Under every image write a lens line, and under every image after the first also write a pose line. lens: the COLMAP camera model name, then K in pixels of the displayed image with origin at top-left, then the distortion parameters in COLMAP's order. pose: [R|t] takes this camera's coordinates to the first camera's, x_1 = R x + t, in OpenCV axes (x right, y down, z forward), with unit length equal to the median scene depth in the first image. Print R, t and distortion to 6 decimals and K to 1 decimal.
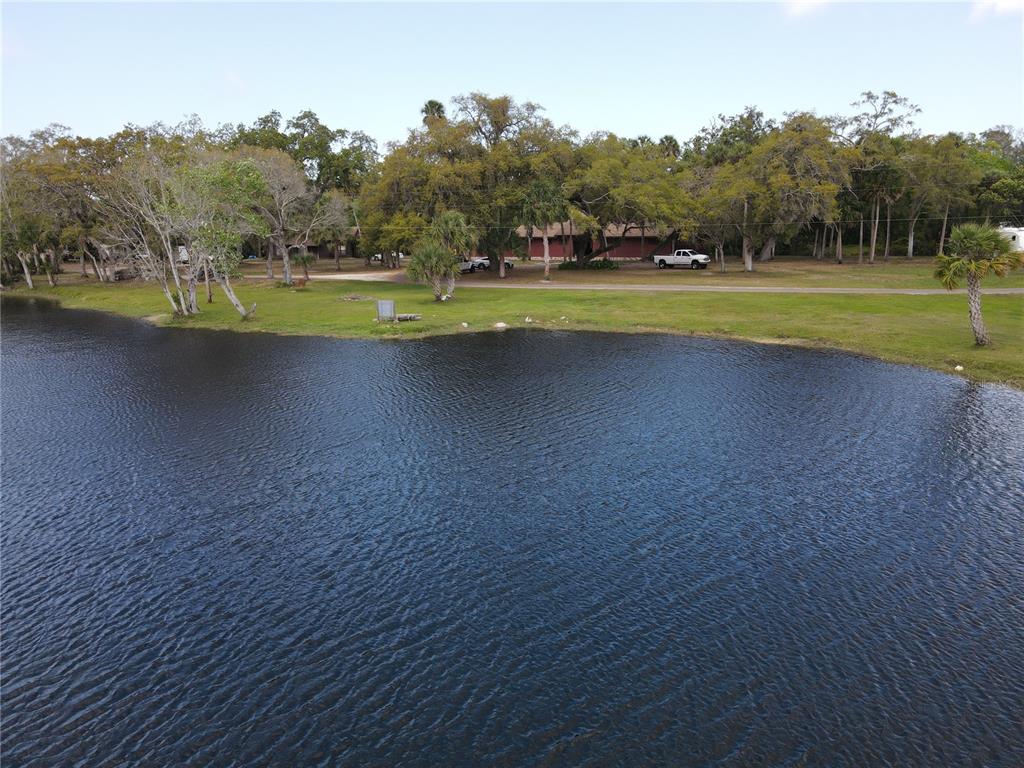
lens RADIAL K [[752.8, 0, 513.4], [0, 752.8, 386.6], [0, 0, 1]] dist [-0.002929, 0.028222]
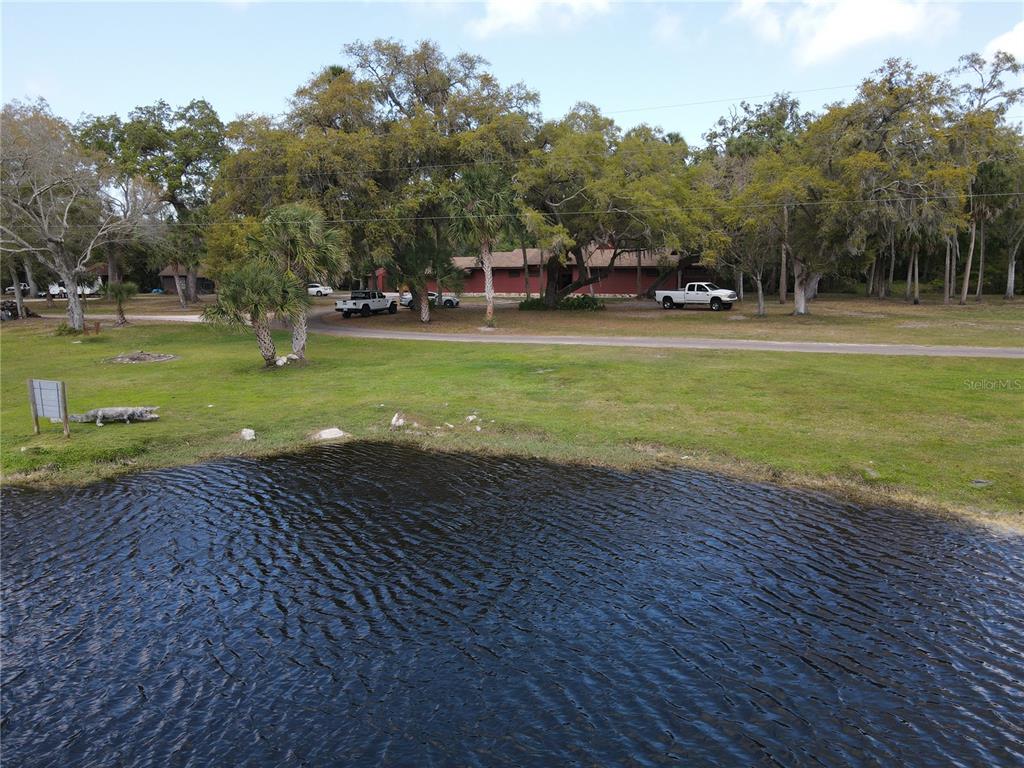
lens RADIAL K [[752.8, 0, 510.7], [0, 752.8, 379.0], [0, 0, 1]] dist [-0.002929, 0.028222]
pose [[0.999959, 0.006621, 0.006145, 0.057438], [-0.006238, 0.998156, -0.060384, -0.058084], [-0.006533, 0.060343, 0.998156, 0.363097]]
